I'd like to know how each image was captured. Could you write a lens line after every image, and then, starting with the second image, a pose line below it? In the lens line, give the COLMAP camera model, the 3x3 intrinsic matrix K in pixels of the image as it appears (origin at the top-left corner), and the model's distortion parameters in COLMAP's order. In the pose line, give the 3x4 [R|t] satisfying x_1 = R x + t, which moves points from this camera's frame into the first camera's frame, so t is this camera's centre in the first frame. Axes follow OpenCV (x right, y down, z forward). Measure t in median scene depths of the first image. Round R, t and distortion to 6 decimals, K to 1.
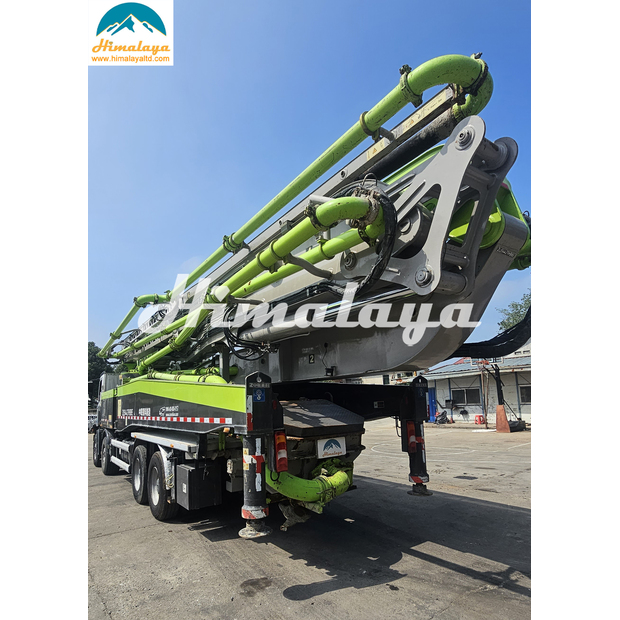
lens RADIAL K [[388.9, 0, 310.0], [0, 388.9, 310.0], [0, 0, 1]] dist [-0.065900, 0.000098]
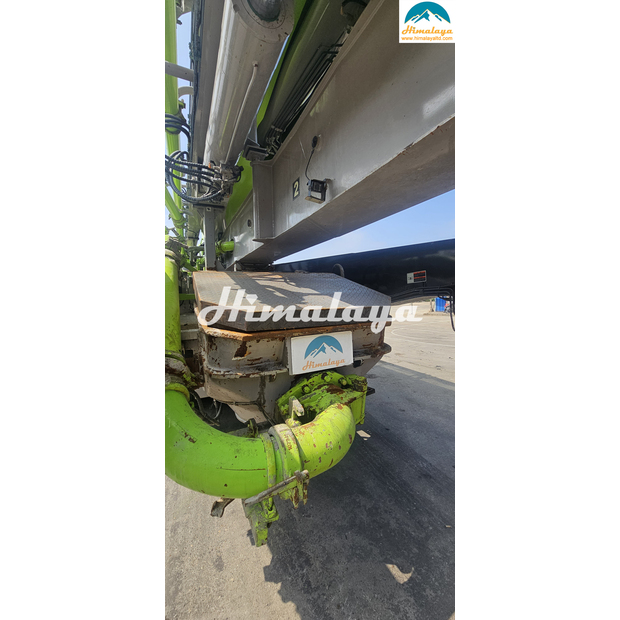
lens RADIAL K [[388.9, 0, 310.0], [0, 388.9, 310.0], [0, 0, 1]] dist [-0.065900, 0.000098]
pose [[0.998083, 0.004945, -0.061698, 0.070137], [0.012596, 0.959721, 0.280674, 0.167735], [0.060600, -0.280912, 0.957818, 0.542337]]
